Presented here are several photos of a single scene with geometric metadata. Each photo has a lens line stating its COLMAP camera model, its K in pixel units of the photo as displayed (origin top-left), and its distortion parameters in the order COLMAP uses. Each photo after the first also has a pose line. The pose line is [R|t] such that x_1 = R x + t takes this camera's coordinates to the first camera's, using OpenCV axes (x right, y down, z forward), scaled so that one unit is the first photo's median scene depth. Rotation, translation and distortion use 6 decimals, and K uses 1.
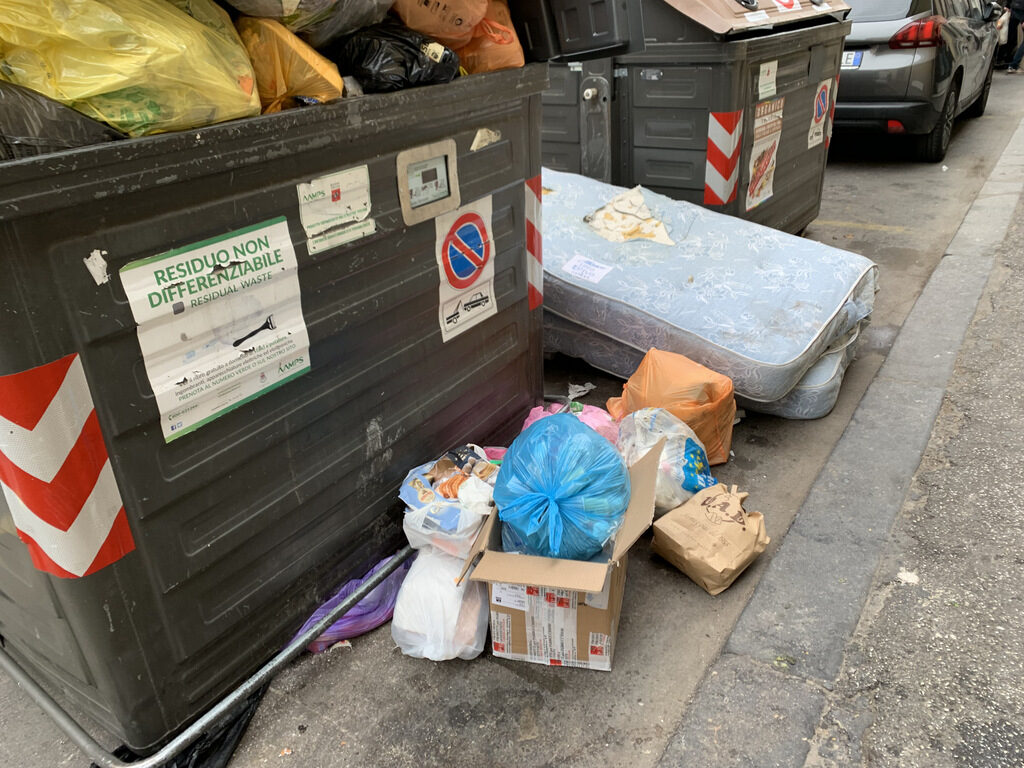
lens RADIAL K [[785.4, 0, 520.4], [0, 785.4, 394.3], [0, 0, 1]] dist [-0.039669, -0.000992]
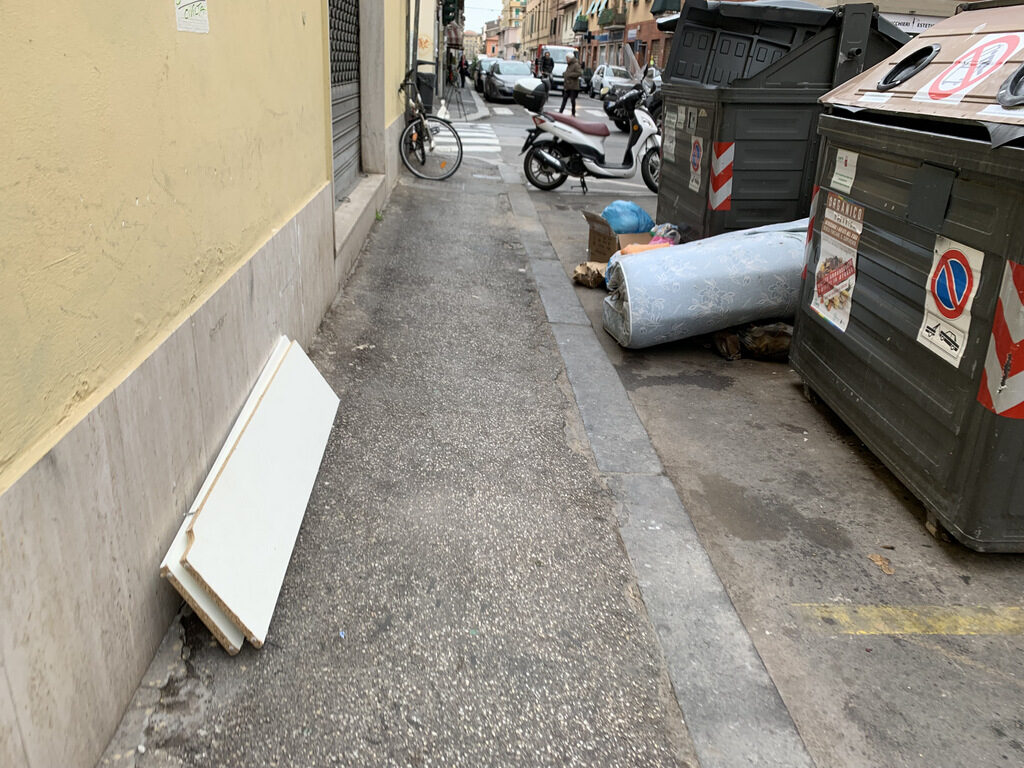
lens RADIAL K [[785.4, 0, 510.6], [0, 785.4, 387.1], [0, 0, 1]] dist [-0.039669, -0.000992]
pose [[-0.791394, 0.283738, -0.541469, 1.039653], [-0.256599, 0.649759, 0.715521, -0.701188], [0.554844, 0.705199, -0.441408, 1.227345]]
